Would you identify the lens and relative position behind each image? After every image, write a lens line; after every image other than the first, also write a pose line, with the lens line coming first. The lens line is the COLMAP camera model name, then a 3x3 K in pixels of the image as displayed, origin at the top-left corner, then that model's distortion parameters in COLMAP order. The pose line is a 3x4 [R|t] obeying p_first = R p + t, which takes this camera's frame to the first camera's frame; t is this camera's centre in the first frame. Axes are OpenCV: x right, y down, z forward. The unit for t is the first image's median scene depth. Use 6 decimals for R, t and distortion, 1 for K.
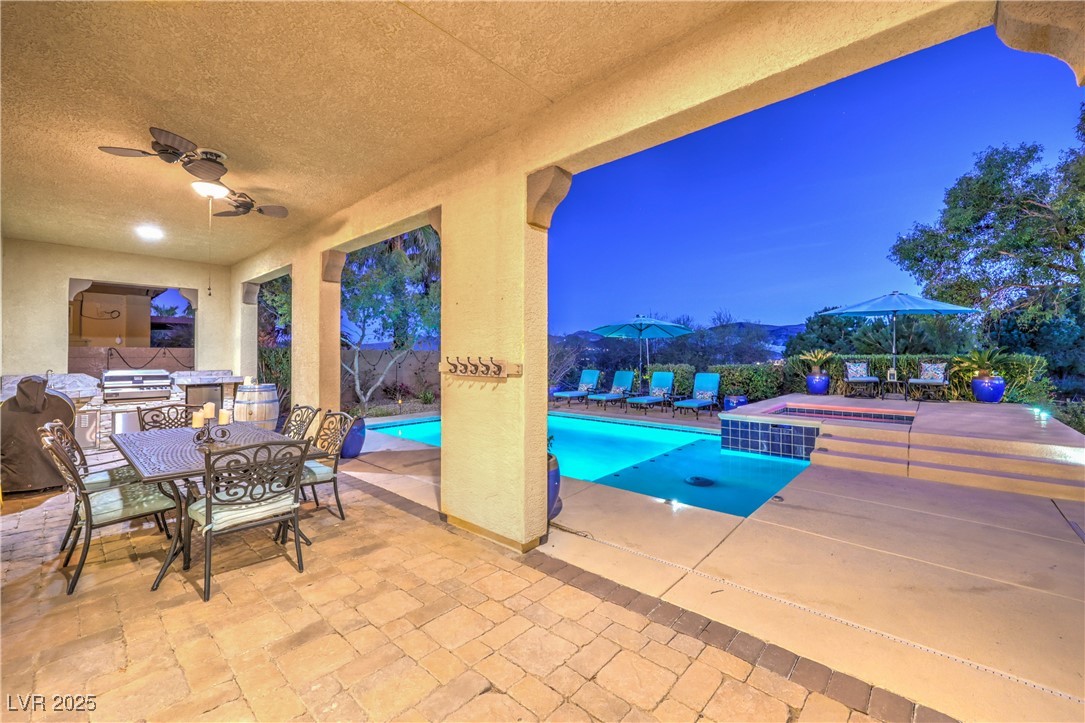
lens RADIAL K [[446.8, 0, 542.5], [0, 446.8, 350.5], [0, 0, 1]] dist [-0.000788, 0.000665]
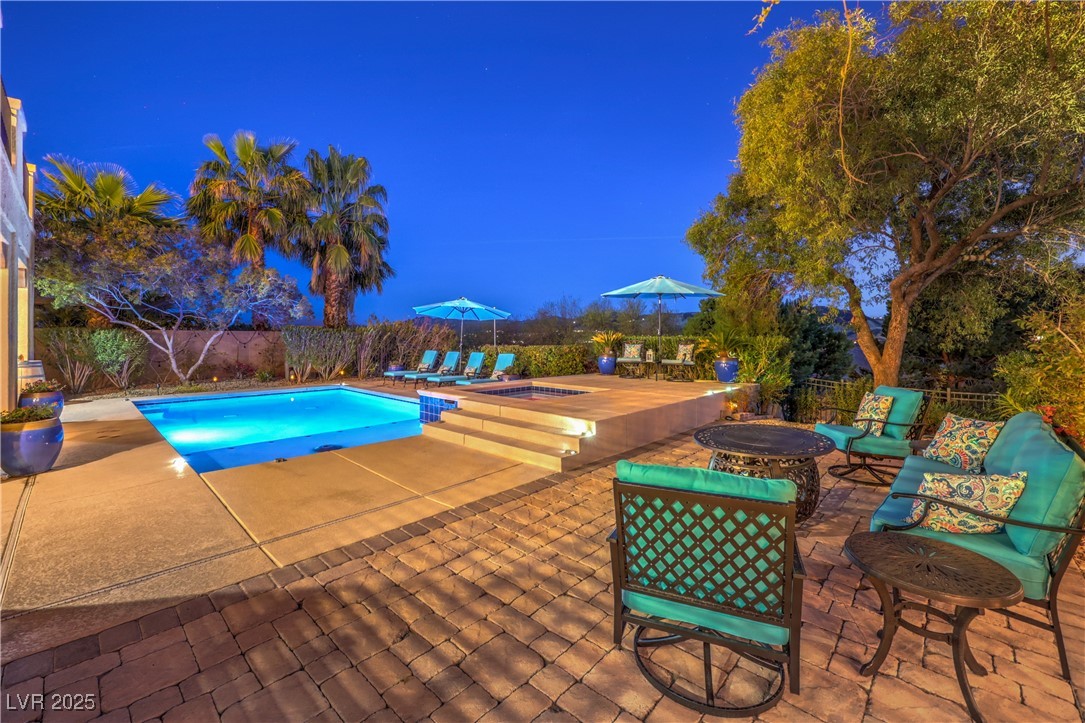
lens RADIAL K [[446.8, 0, 536.9], [0, 446.8, 337.6], [0, 0, 1]] dist [-0.000788, 0.000665]
pose [[0.999824, 0.004142, -0.018284, 0.560274], [-0.003947, 0.999935, 0.010704, 0.002319], [0.018327, -0.010630, 0.999776, -0.049703]]
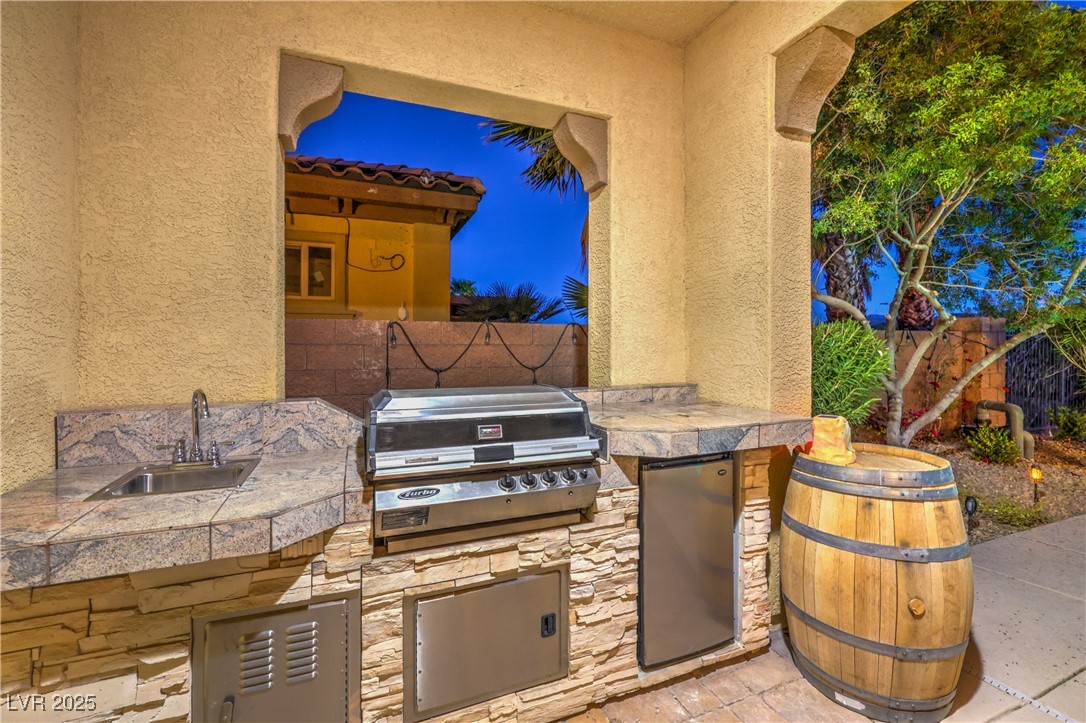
lens RADIAL K [[447.2, 0, 538.1], [0, 447.2, 355.1], [0, 0, 1]] dist [-0.000788, 0.000665]
pose [[0.901634, 0.005196, -0.432468, -0.618095], [0.004895, 0.999741, 0.022217, 0.015192], [0.432472, -0.022148, 0.901375, 0.635908]]
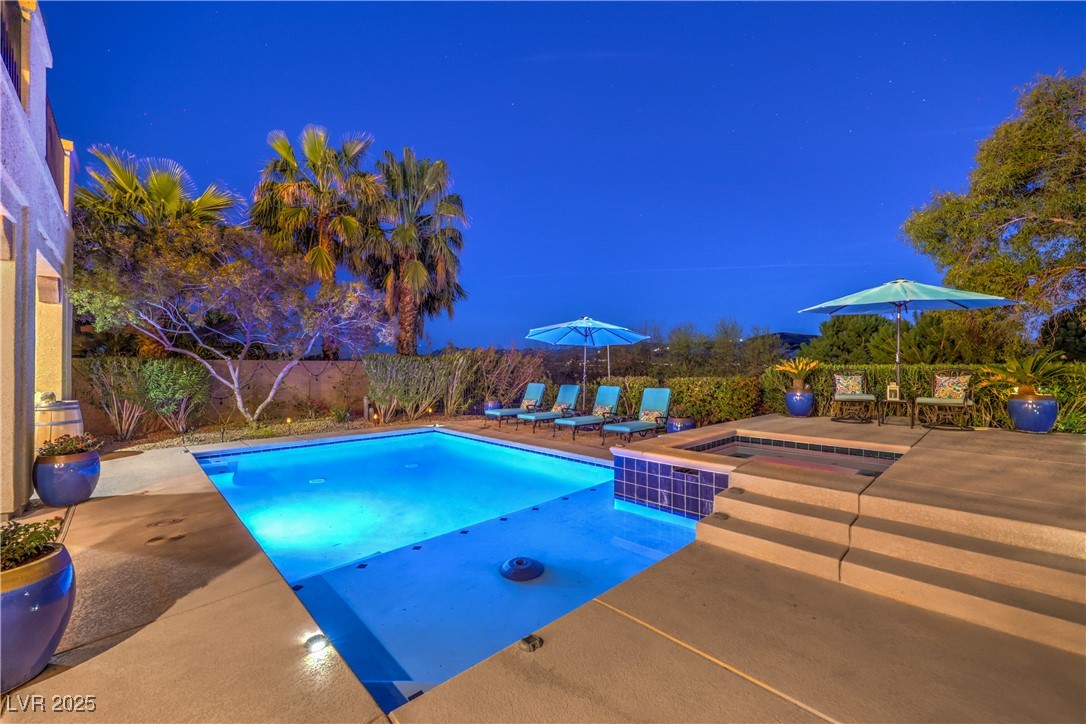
lens RADIAL K [[447.2, 0, 543.6], [0, 447.2, 362.7], [0, 0, 1]] dist [-0.000788, 0.000665]
pose [[0.997197, -0.001234, -0.074812, 0.273954], [0.001294, 0.999999, 0.000761, 0.005874], [0.074811, -0.000855, 0.997197, 0.233268]]
